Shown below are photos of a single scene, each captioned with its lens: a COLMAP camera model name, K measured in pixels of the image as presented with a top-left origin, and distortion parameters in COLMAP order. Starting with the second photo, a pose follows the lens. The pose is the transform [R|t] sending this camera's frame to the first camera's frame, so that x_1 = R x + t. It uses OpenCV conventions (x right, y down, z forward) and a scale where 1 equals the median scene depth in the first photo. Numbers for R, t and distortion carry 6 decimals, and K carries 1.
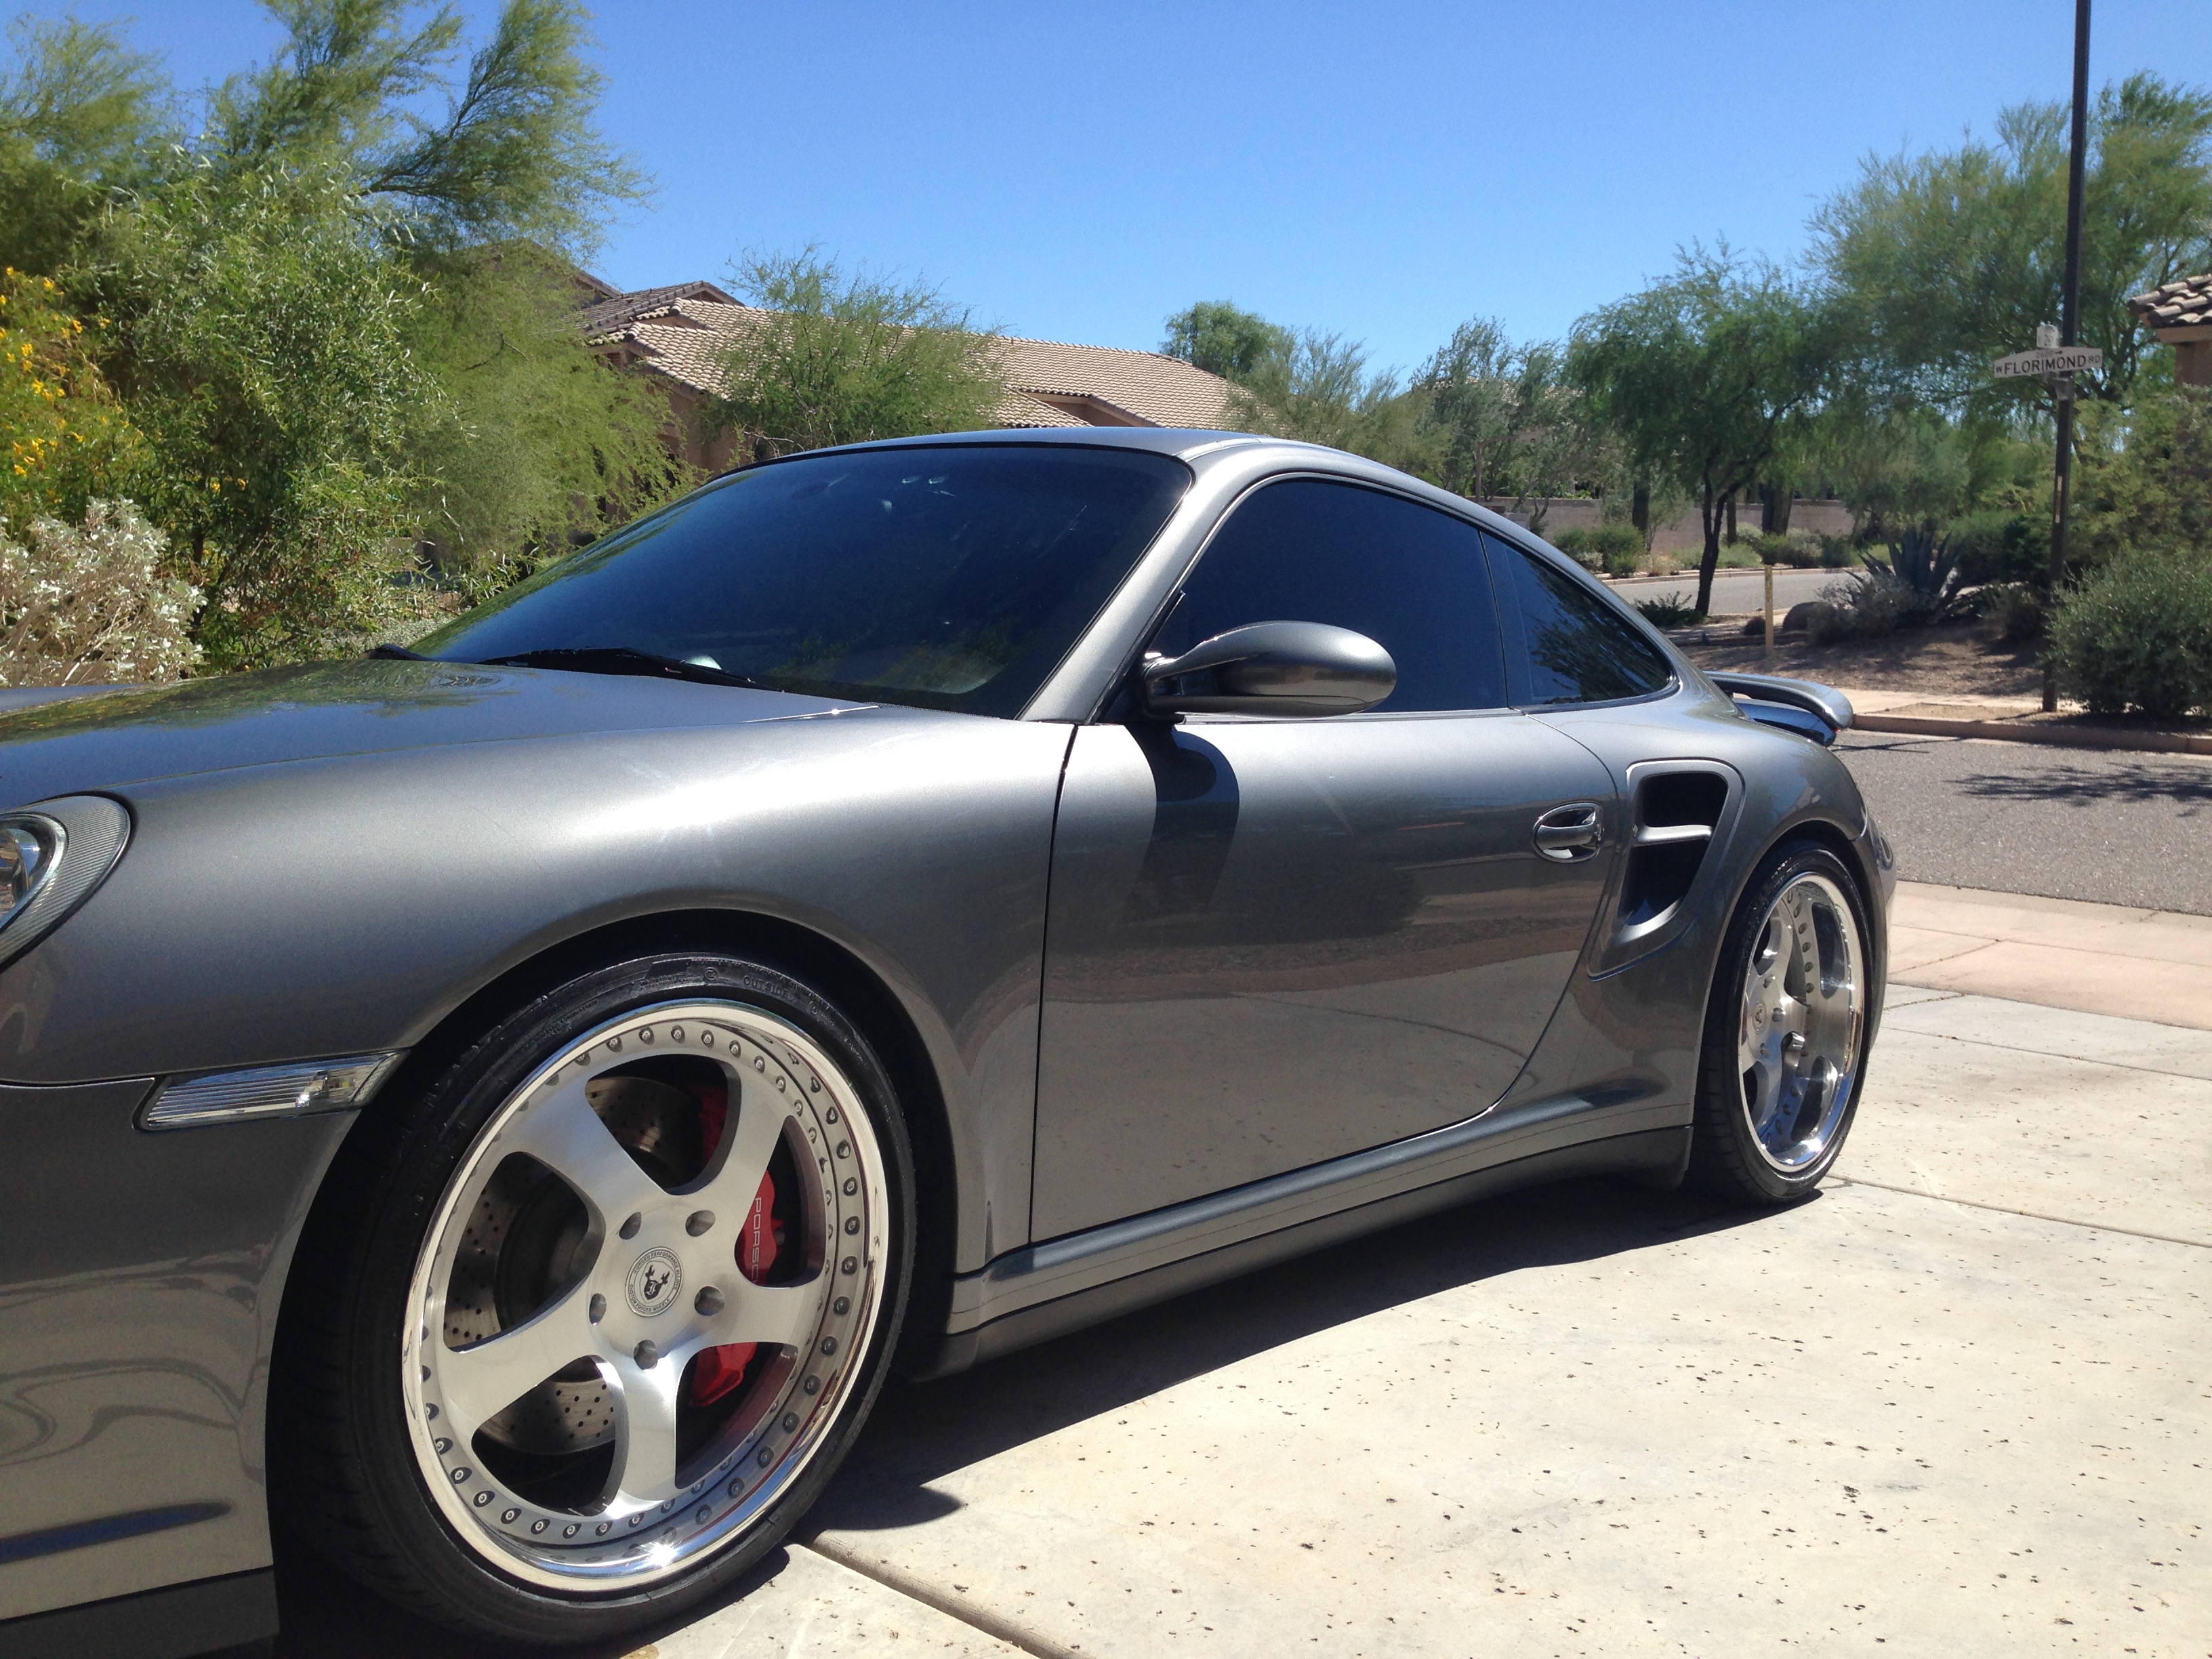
lens RADIAL K [[2024.5, 0, 1106.0], [0, 2024.5, 829.5], [0, 0, 1]] dist [0.108804, -0.162513]
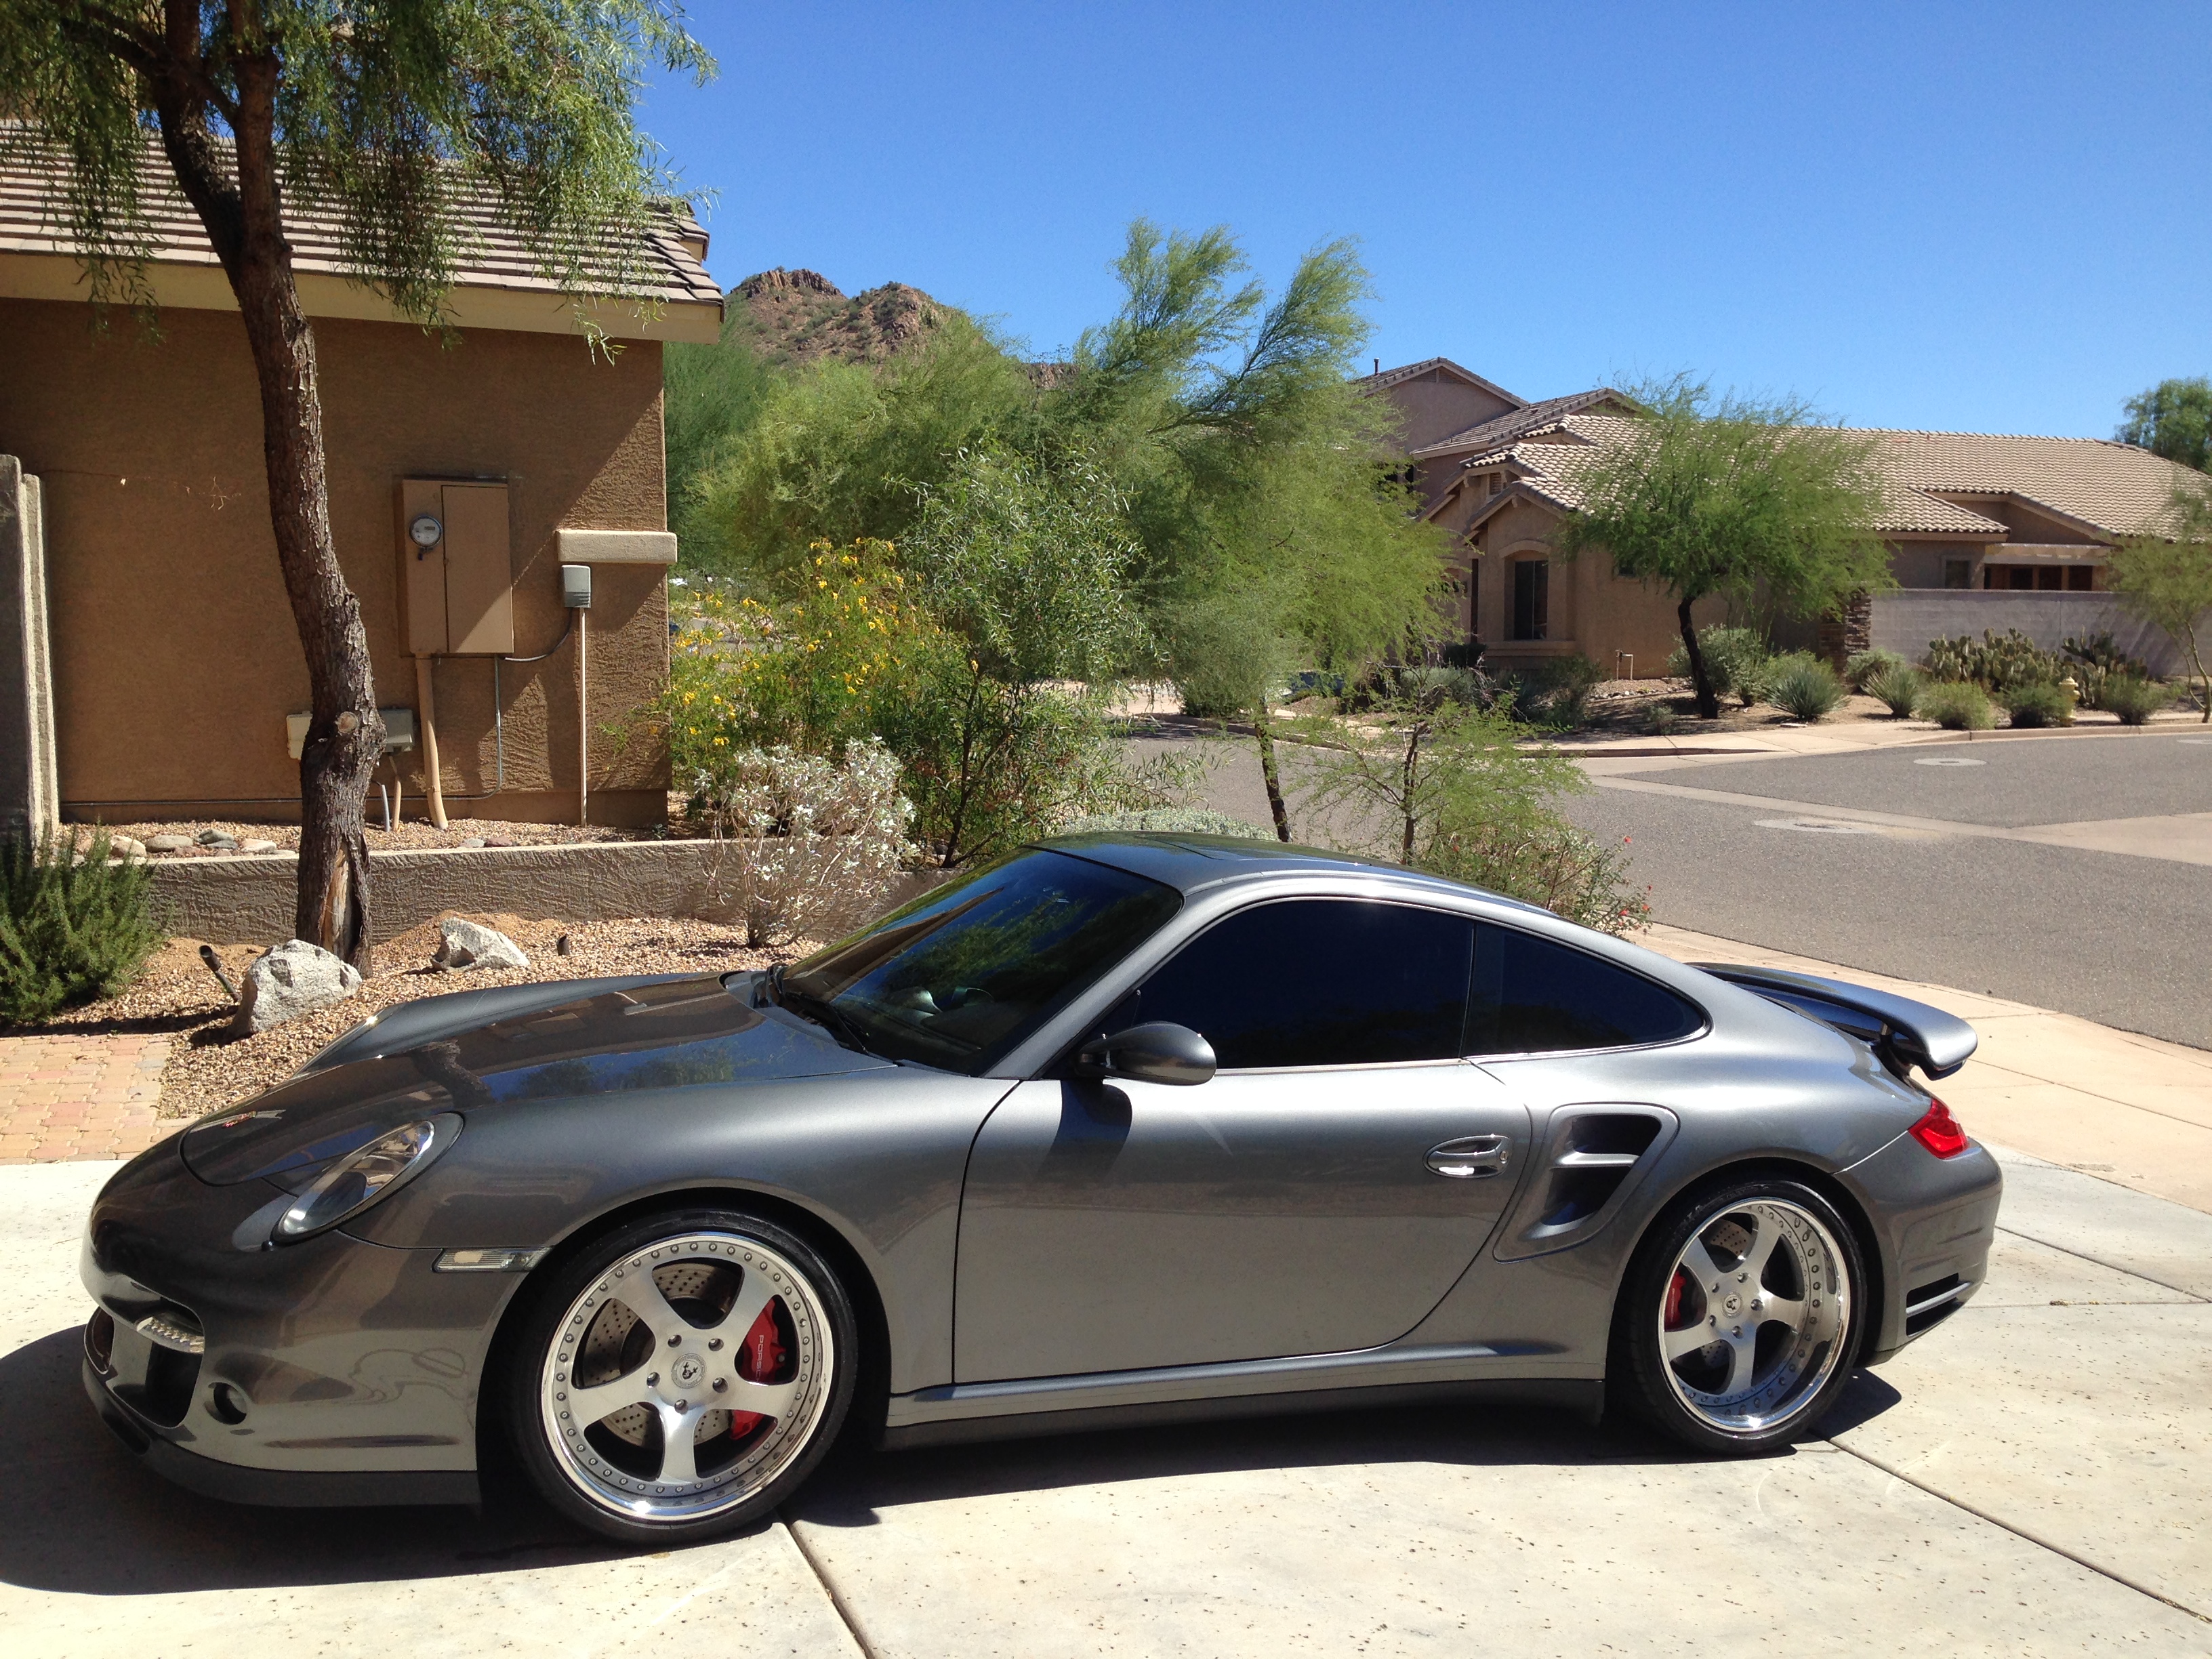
lens RADIAL K [[2024.5, 0, 1106.0], [0, 2024.5, 829.5], [0, 0, 1]] dist [0.108804, -0.162513]
pose [[0.901588, 0.052539, -0.429394, 0.789908], [-0.068830, 0.997375, -0.022484, -0.234612], [0.427086, 0.049826, 0.902837, -0.534304]]
